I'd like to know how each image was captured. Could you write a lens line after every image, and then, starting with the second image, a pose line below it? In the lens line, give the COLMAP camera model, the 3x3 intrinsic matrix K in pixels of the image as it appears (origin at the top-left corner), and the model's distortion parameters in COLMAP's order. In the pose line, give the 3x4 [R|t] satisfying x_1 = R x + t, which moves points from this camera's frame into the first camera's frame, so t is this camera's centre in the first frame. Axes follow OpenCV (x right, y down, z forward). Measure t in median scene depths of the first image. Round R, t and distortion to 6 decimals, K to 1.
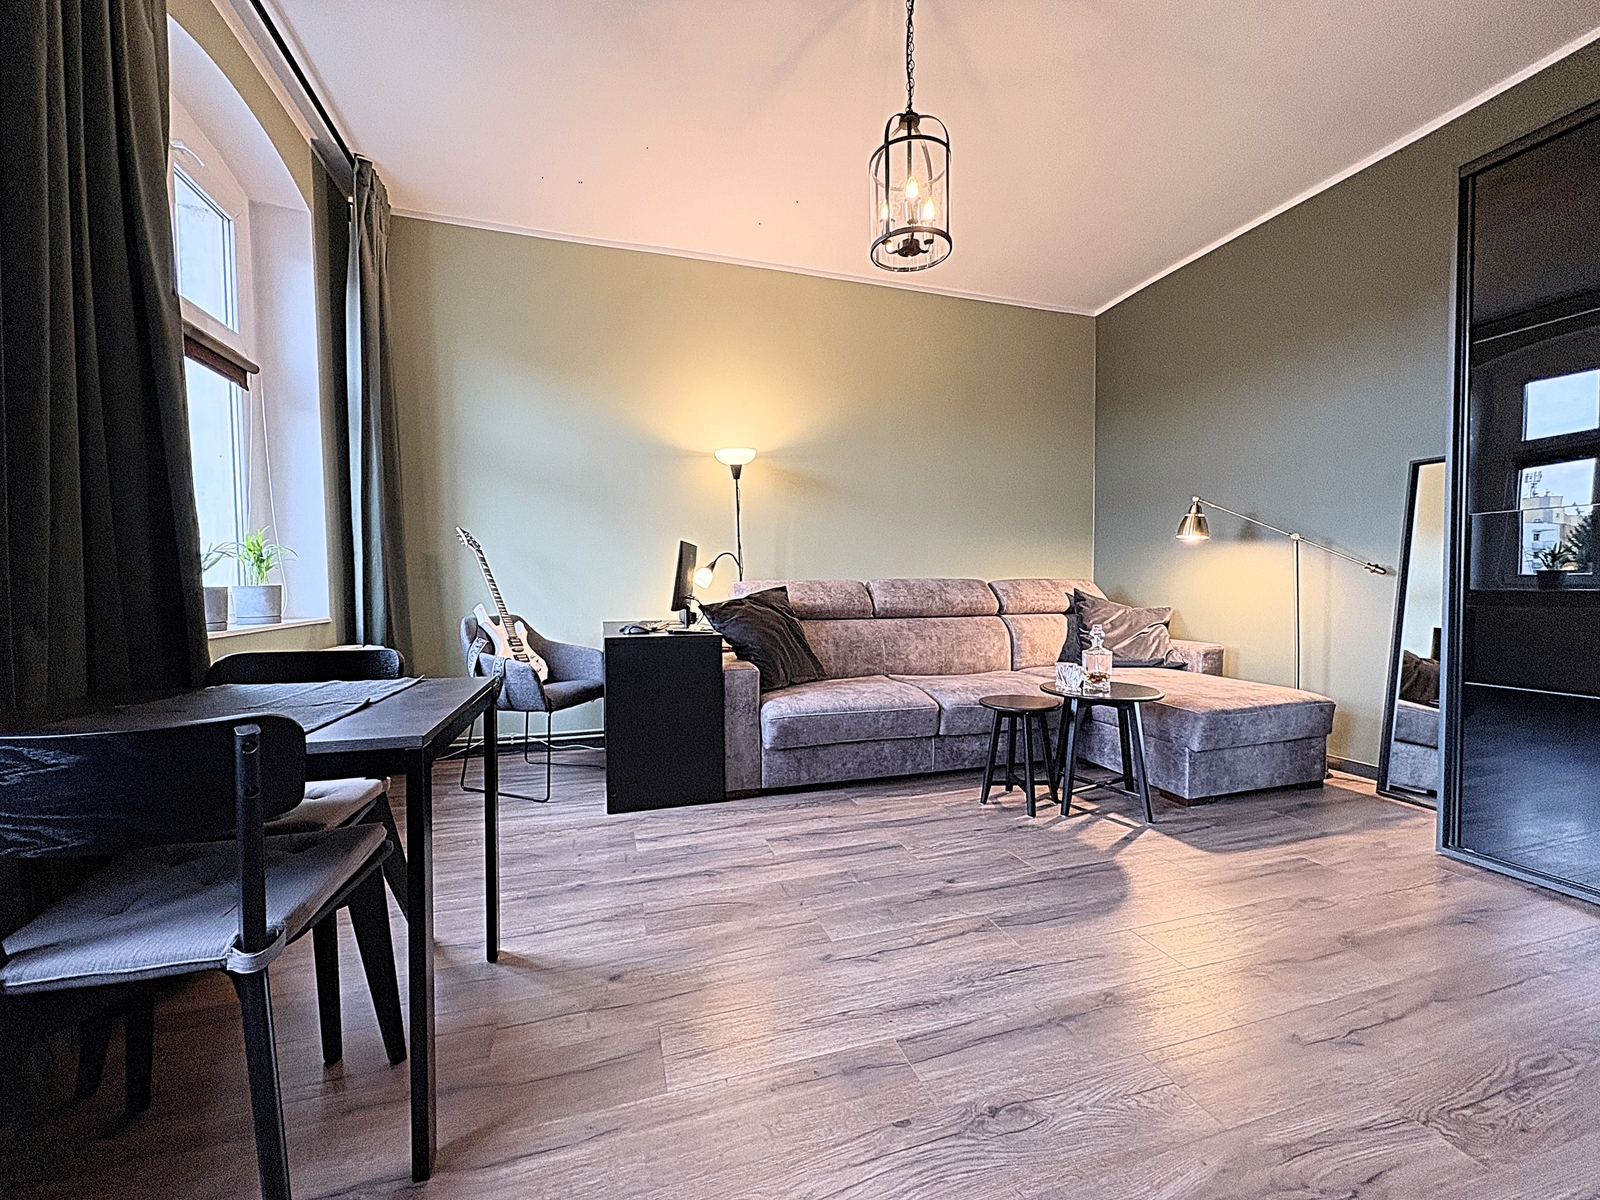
lens RADIAL K [[638.1, 0, 803.1], [0, 638.1, 599.9], [0, 0, 1]] dist [0.000809, 0.000423]
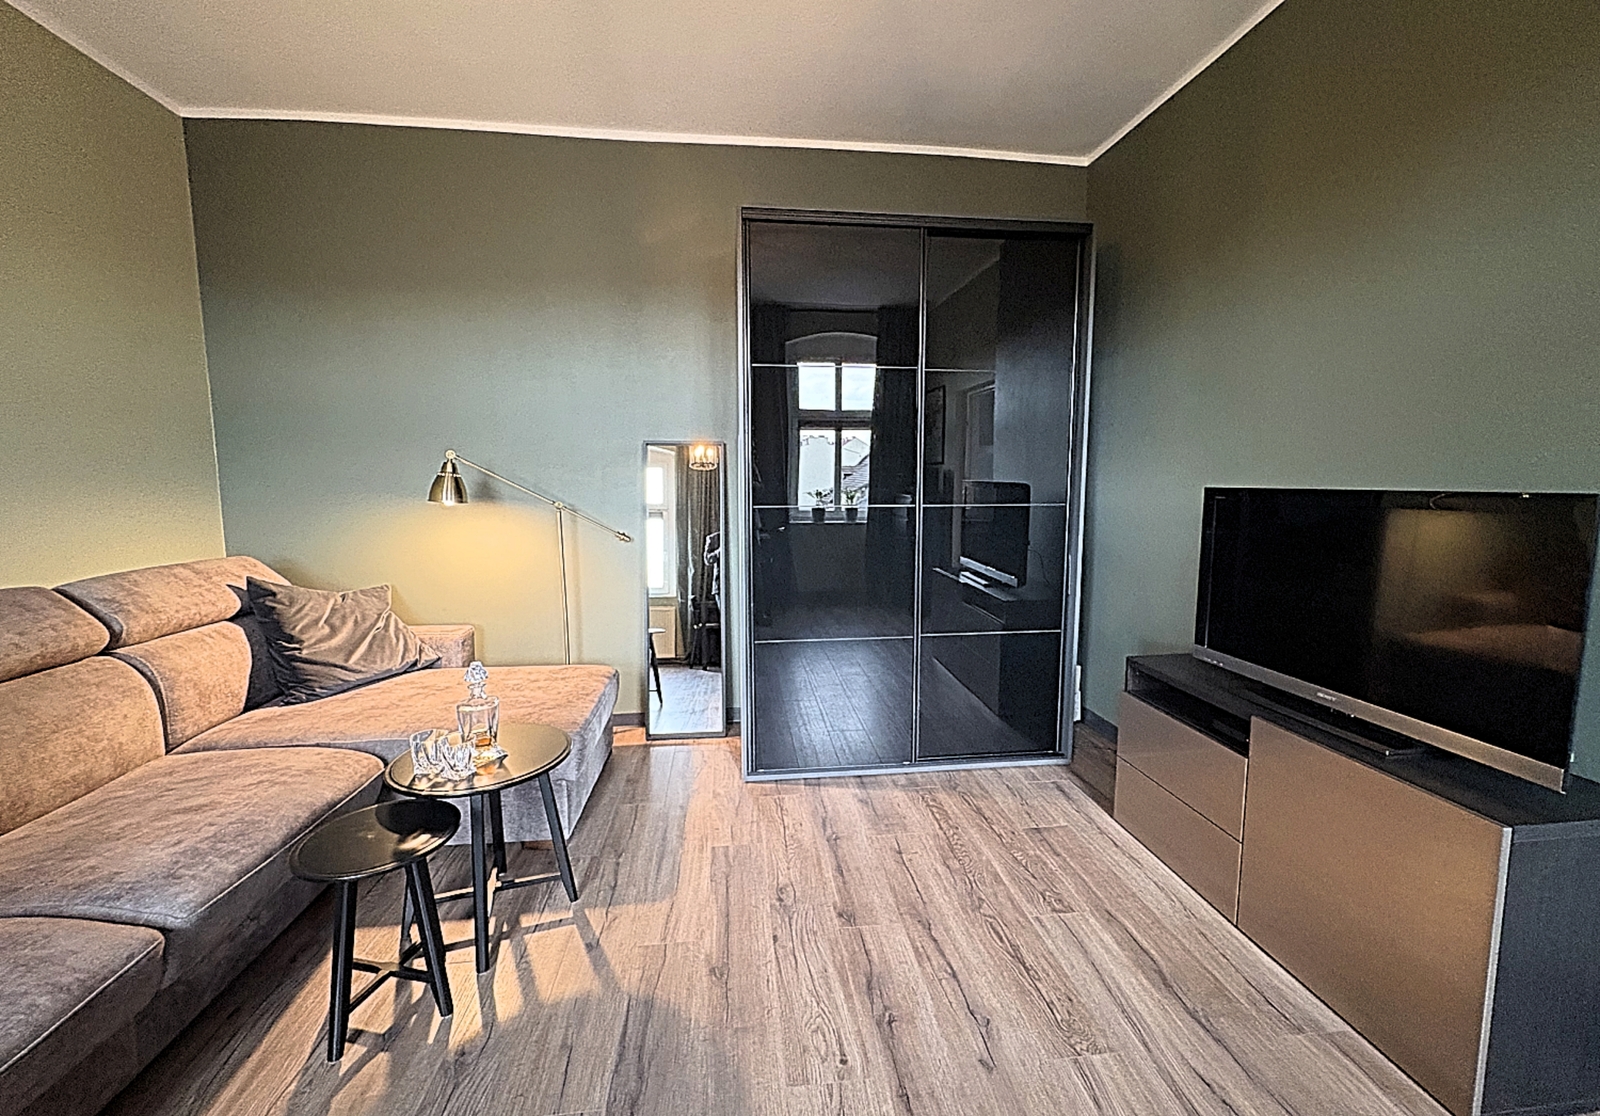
lens RADIAL K [[637.2, 0, 802.4], [0, 637.2, 549.7], [0, 0, 1]] dist [-0.000749, -0.000370]
pose [[0.179826, -0.097120, 0.978892, -0.090394], [0.027346, 0.995223, 0.093717, -0.102989], [-0.983318, 0.009916, 0.181623, 0.429329]]
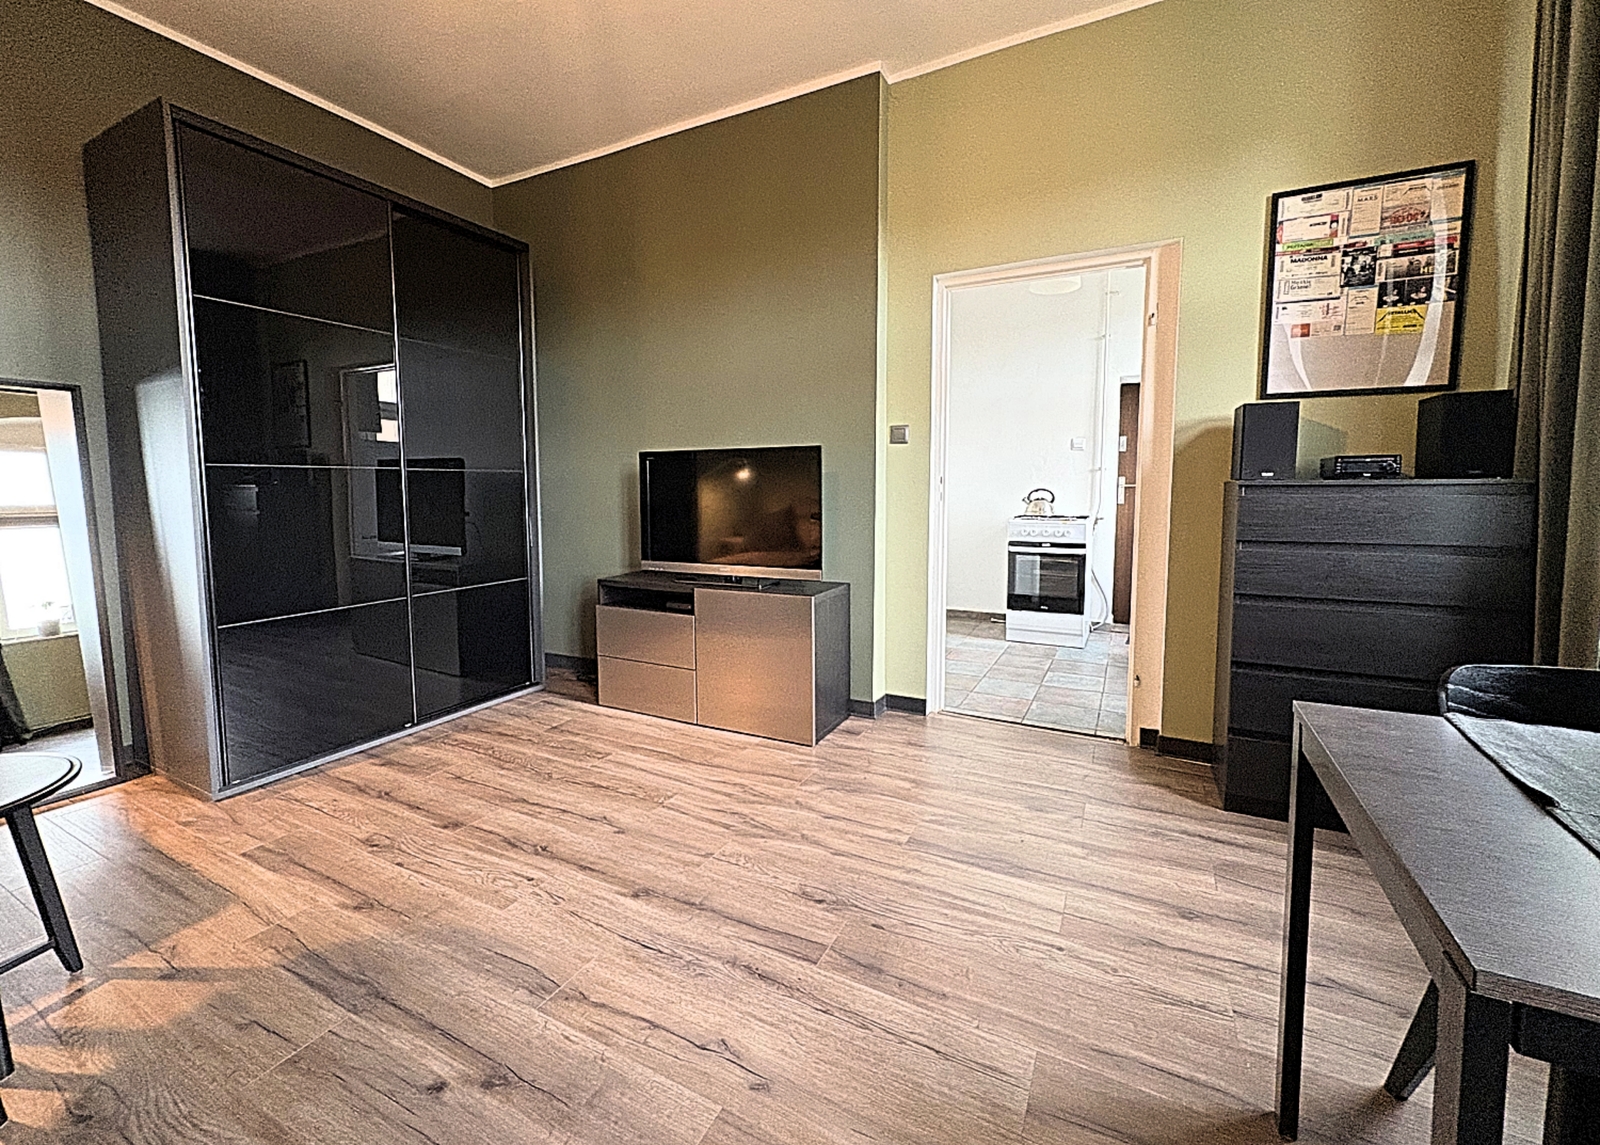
lens RADIAL K [[673.1, 0, 773.1], [0, 673.1, 533.8], [0, 0, 1]] dist [-0.003678, -0.000378]
pose [[-0.698887, -0.036496, 0.714301, -0.229275], [0.032710, 0.996021, 0.082894, -0.052458], [-0.714484, 0.081298, -0.694912, 0.693386]]
